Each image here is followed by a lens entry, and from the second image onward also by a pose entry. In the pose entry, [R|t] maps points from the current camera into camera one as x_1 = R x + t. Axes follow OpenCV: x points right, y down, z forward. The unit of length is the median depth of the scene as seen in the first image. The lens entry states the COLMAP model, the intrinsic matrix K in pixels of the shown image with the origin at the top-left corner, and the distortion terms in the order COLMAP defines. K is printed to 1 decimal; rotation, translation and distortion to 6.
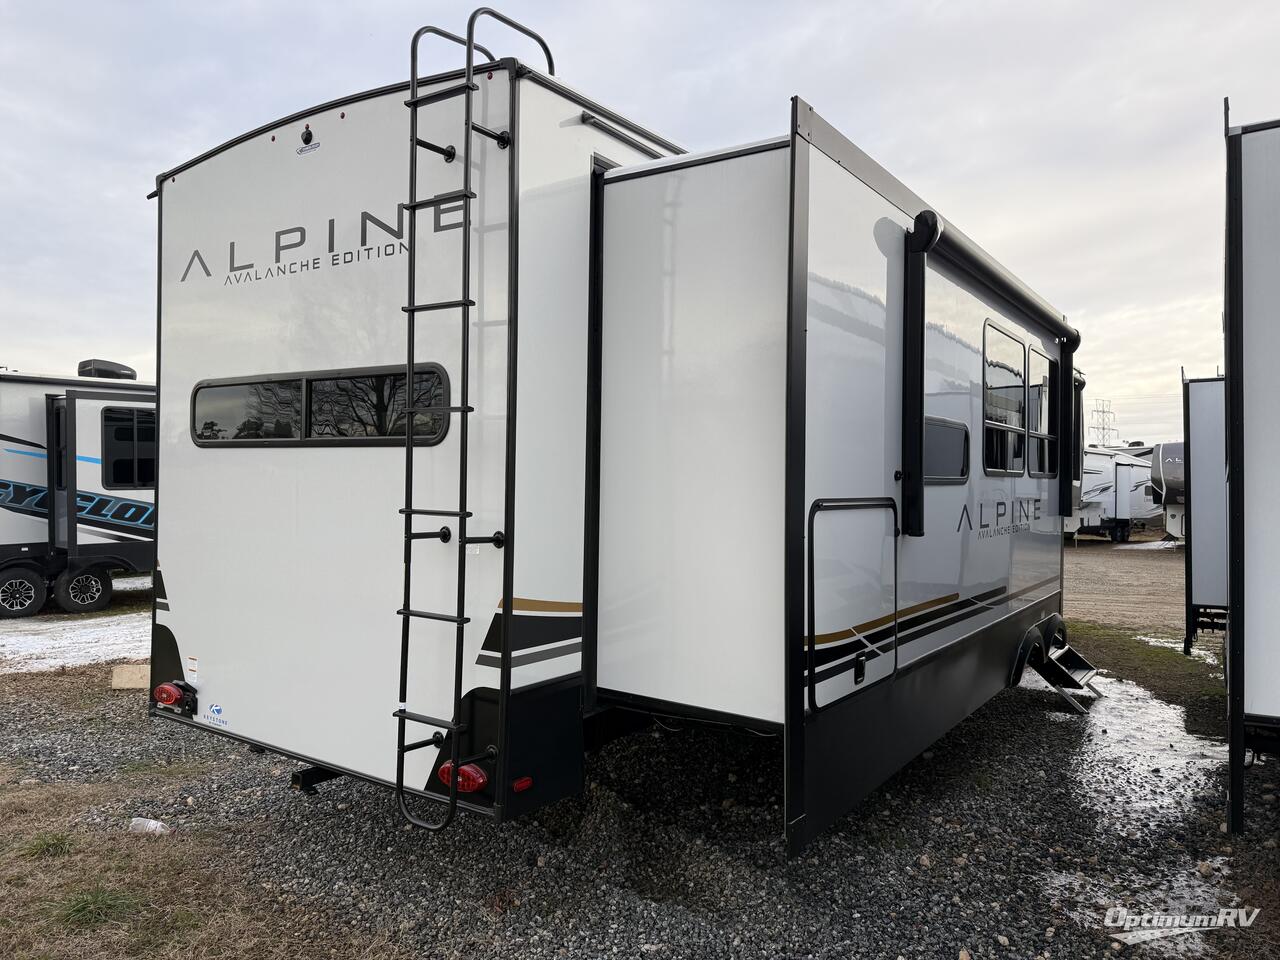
lens RADIAL K [[904.0, 0, 640.0], [0, 904.0, 480.0], [0, 0, 1]] dist [0.004845, 0.000757]
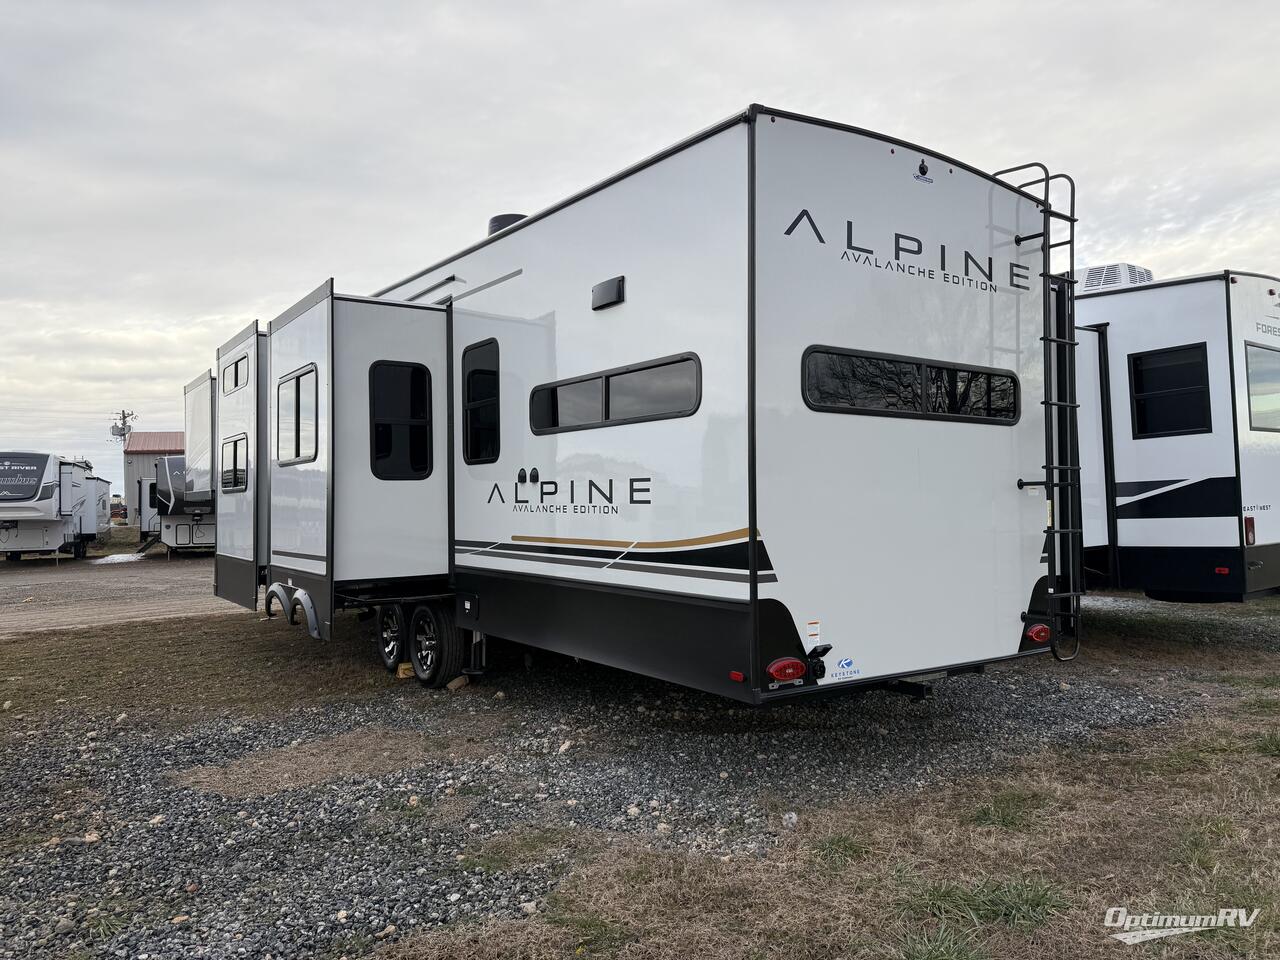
lens RADIAL K [[910.9, 0, 640.0], [0, 910.9, 480.0], [0, 0, 1]] dist [0.047278, 0.000991]
pose [[0.347550, 0.010258, 0.937605, -1.586584], [0.011128, 0.999825, -0.015063, 0.057912], [-0.937596, 0.015669, 0.347375, 0.881206]]
